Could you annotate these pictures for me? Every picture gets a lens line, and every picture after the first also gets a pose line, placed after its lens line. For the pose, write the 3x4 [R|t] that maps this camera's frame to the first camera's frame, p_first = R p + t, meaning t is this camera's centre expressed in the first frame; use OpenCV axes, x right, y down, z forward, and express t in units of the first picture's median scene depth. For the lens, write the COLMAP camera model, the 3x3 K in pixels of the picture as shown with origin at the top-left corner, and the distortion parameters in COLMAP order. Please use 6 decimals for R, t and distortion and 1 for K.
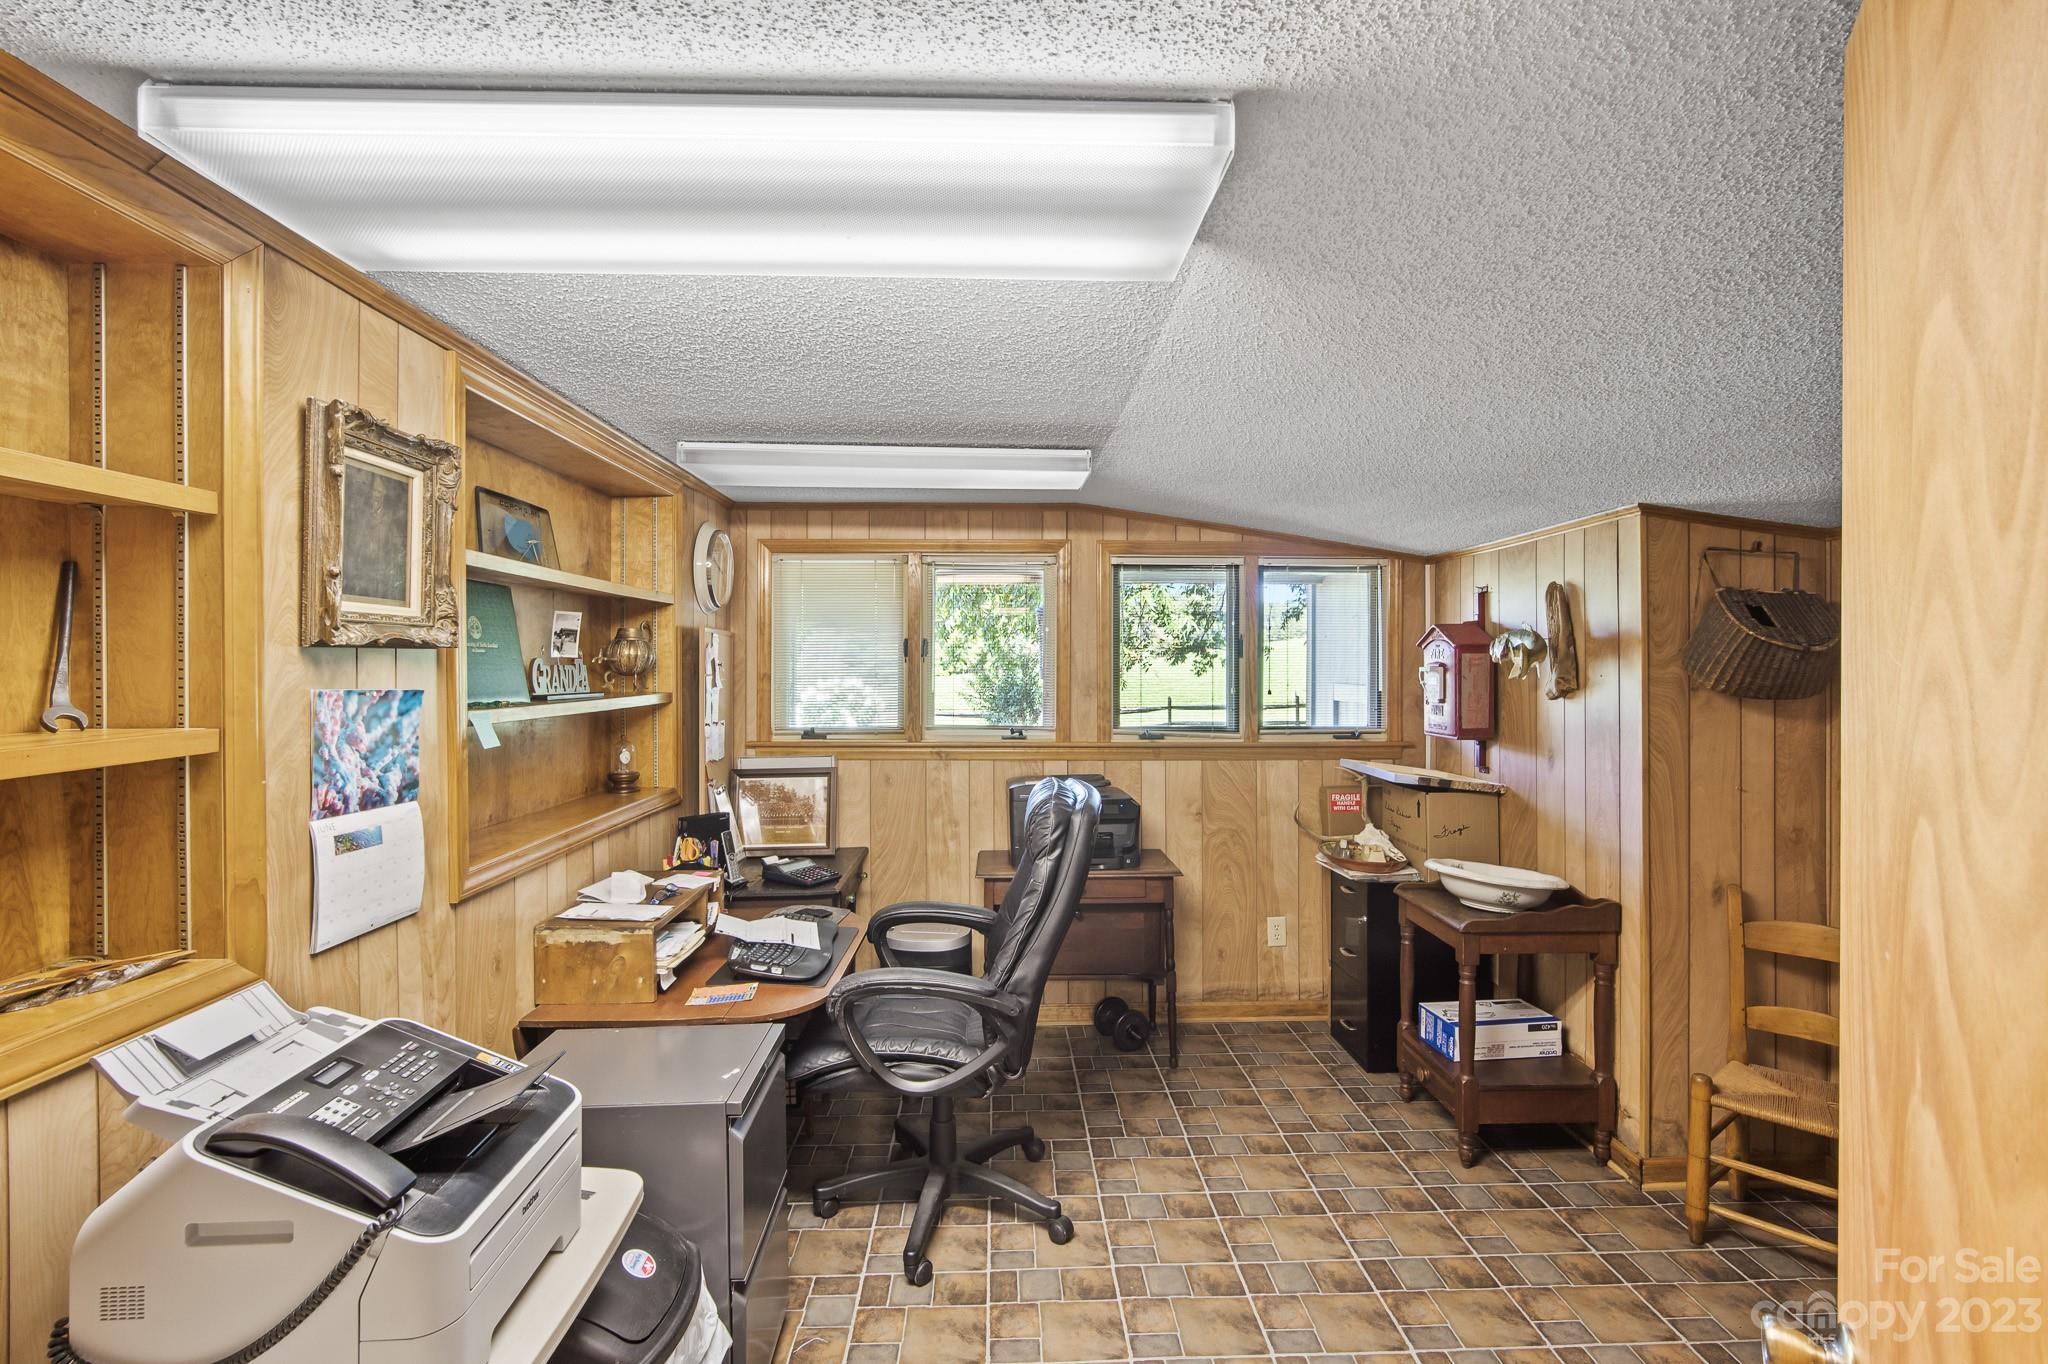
lens RADIAL K [[912.5, 0, 1012.6], [0, 912.5, 663.8], [0, 0, 1]] dist [-0.012075, 0.000591]
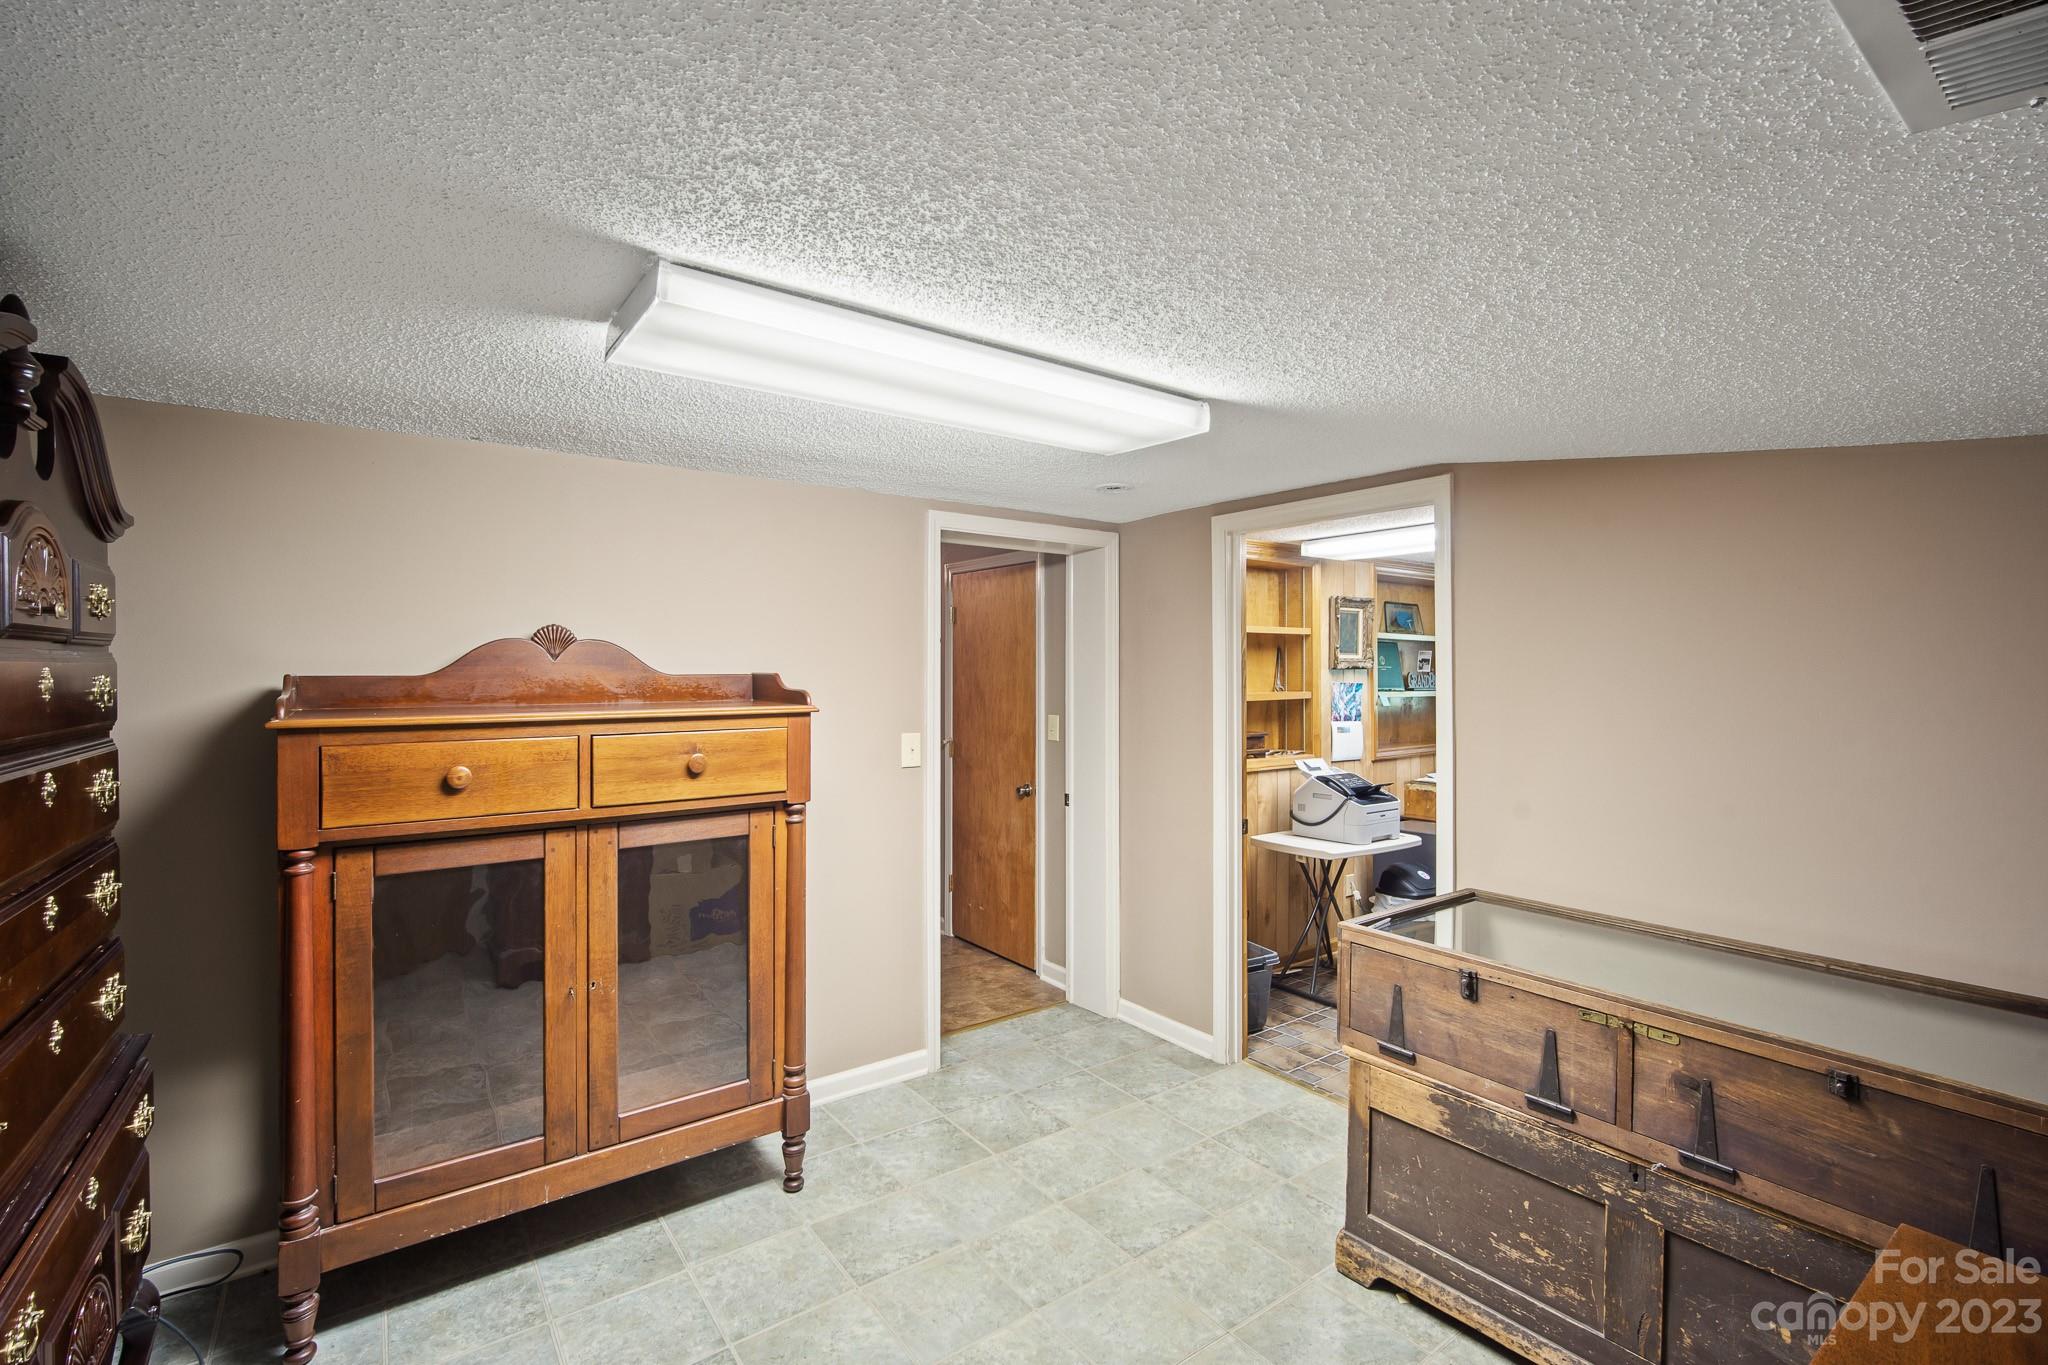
lens RADIAL K [[912.5, 0, 1012.9], [0, 912.5, 677.3], [0, 0, 1]] dist [-0.012075, 0.000591]
pose [[0.571635, 0.001714, -0.820506, 1.213390], [-0.001510, 0.999998, 0.001038, 0.008568], [0.820507, 0.000646, 0.571637, -1.745330]]
